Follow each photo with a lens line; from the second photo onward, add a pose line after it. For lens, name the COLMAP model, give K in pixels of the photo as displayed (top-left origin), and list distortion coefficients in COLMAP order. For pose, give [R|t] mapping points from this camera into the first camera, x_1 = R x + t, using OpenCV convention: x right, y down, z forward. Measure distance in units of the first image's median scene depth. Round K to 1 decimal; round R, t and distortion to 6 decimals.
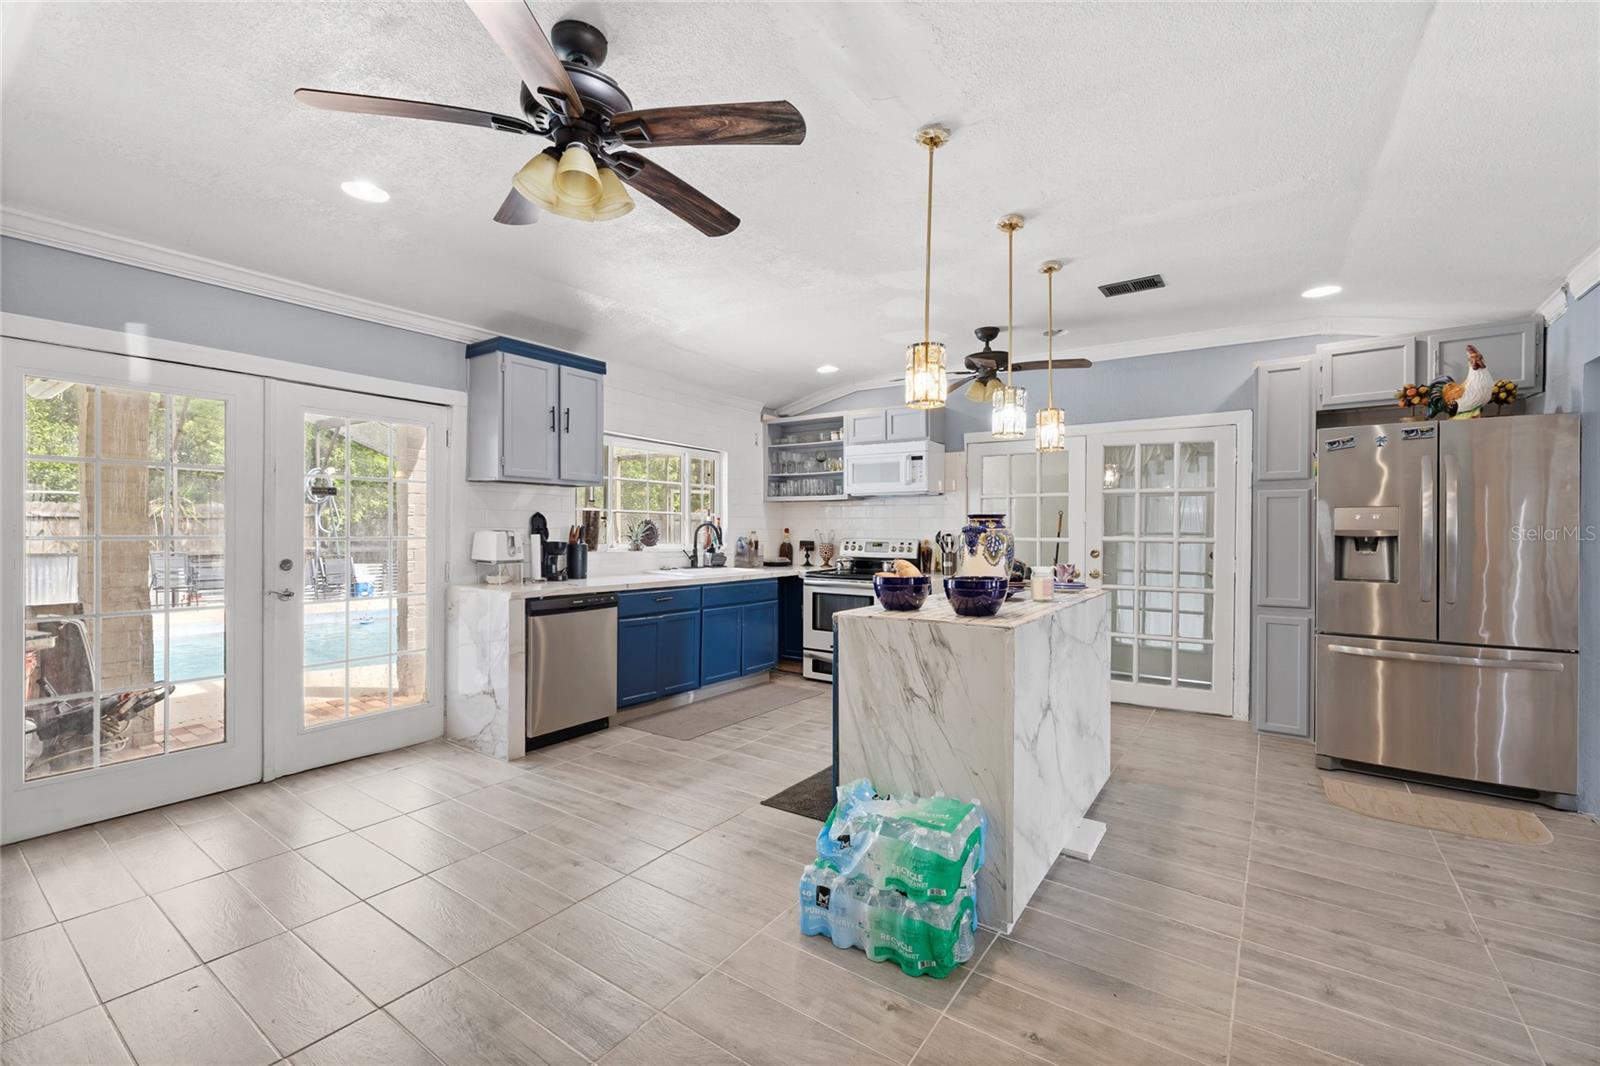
lens RADIAL K [[691.0, 0, 801.3], [0, 691.0, 524.7], [0, 0, 1]] dist [0.001129, -0.000685]
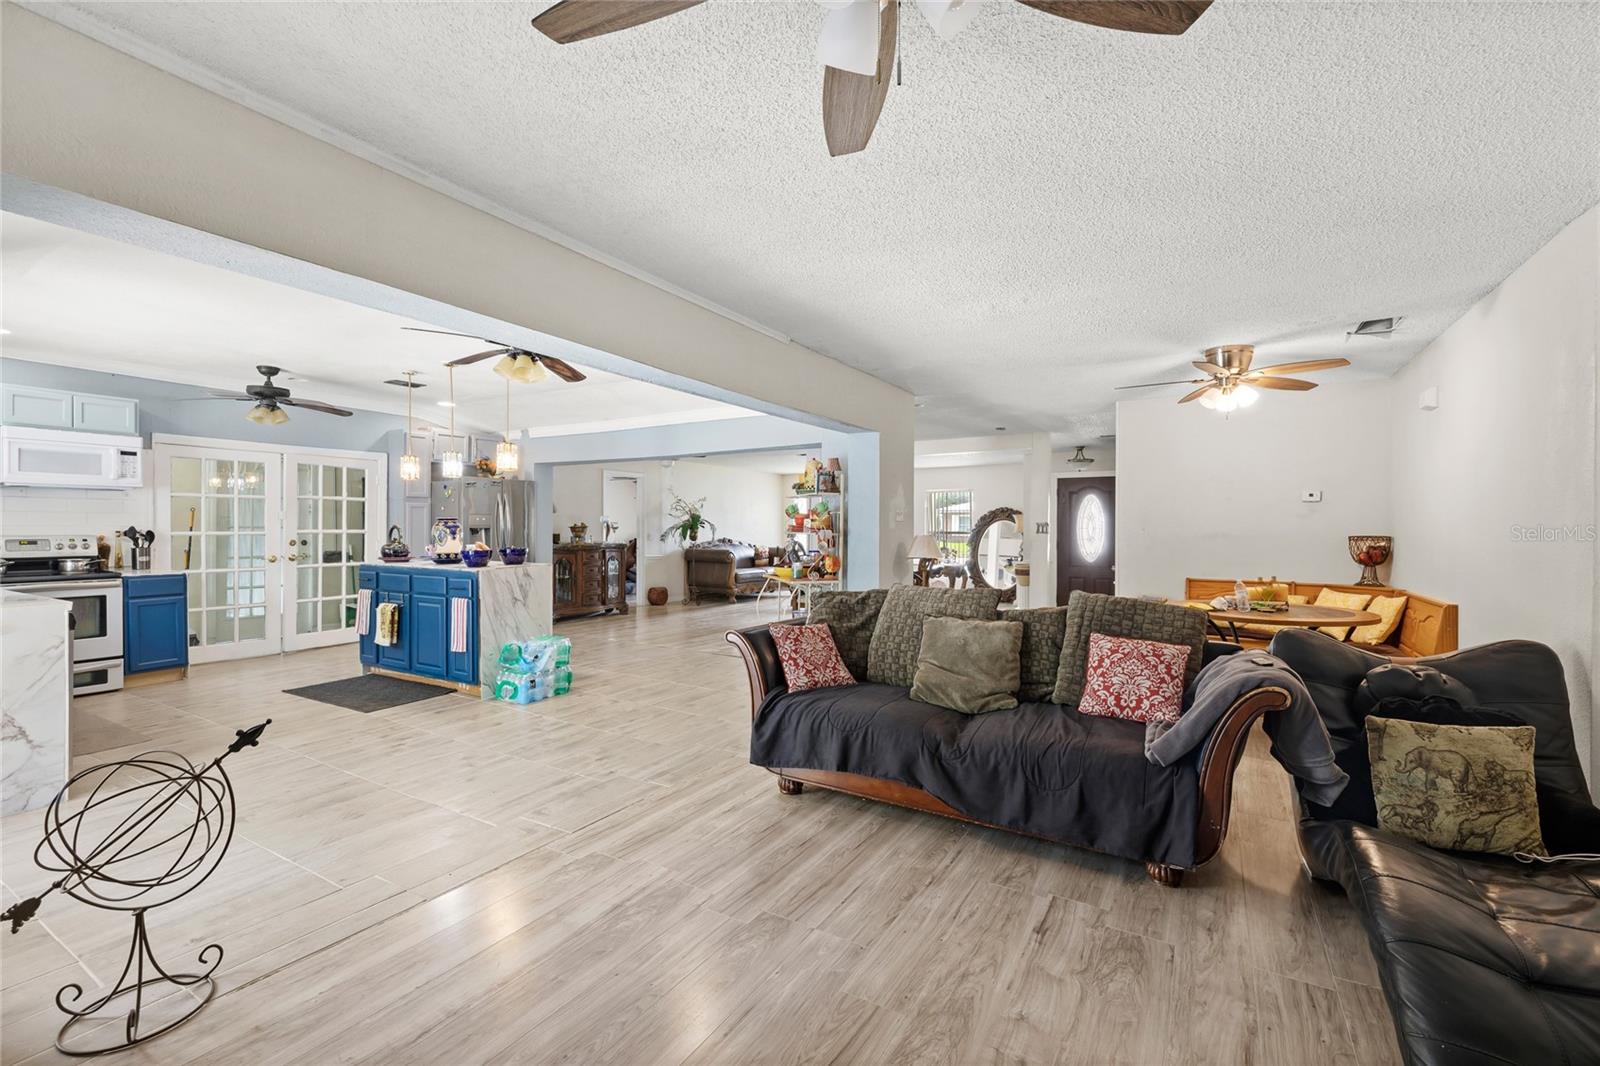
lens RADIAL K [[691.0, 0, 804.0], [0, 691.0, 526.8], [0, 0, 1]] dist [0.001129, -0.000685]
pose [[-0.091792, -0.007934, 0.995747, -1.247068], [-0.011601, 0.999909, 0.006898, -0.012039], [-0.995711, -0.010919, -0.091876, 0.156539]]
